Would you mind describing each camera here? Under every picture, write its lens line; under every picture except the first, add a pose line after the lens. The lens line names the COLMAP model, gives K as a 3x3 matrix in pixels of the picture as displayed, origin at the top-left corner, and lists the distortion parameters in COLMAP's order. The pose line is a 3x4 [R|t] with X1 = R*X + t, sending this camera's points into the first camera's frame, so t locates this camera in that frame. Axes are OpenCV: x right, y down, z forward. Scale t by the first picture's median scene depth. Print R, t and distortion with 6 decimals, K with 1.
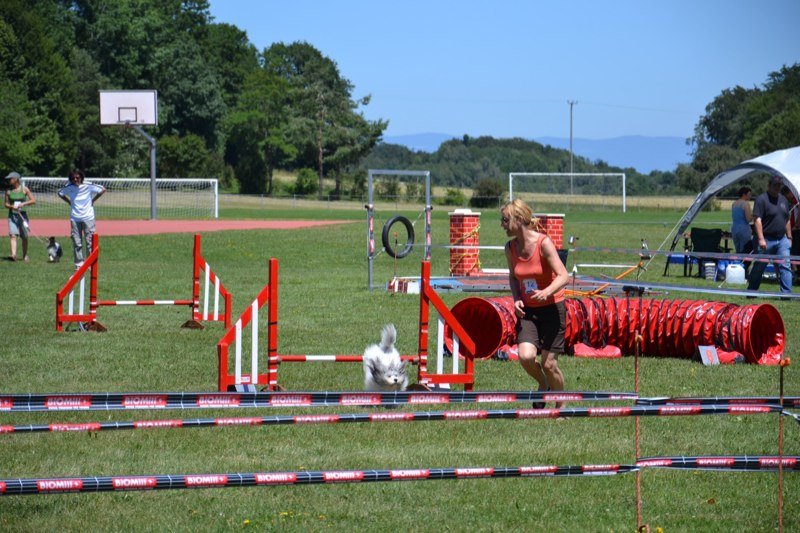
lens RADIAL K [[3410.6, 0, 396.6], [0, 3410.6, 272.1], [0, 0, 1]] dist [1.489650, 0.000000]
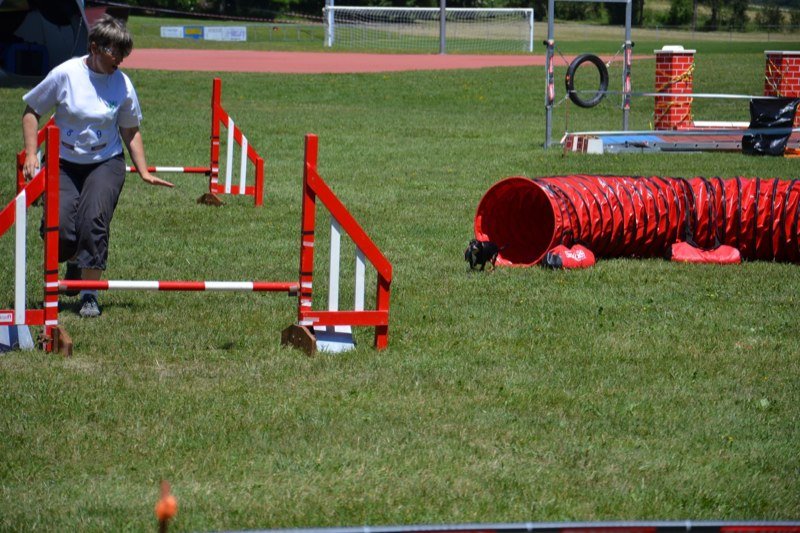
lens RADIAL K [[3410.6, 0, 395.2], [0, 3410.6, 275.1], [0, 0, 1]] dist [1.489650, 0.000000]
pose [[0.992531, 0.019382, -0.120443, 0.073403], [-0.013381, 0.998638, 0.050435, -0.006790], [0.121256, -0.048446, 0.991438, 0.265156]]
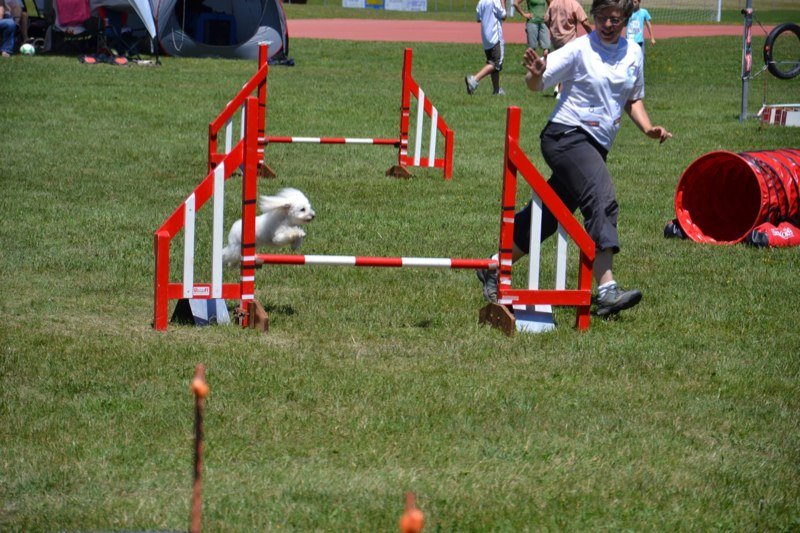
lens RADIAL K [[3410.6, 0, 401.4], [0, 3410.6, 286.5], [0, 0, 1]] dist [1.489650, 0.000000]
pose [[0.985096, 0.035353, -0.168330, 0.067692], [-0.025006, 0.997688, 0.063200, -0.006757], [0.170175, -0.058049, 0.983703, 0.279469]]
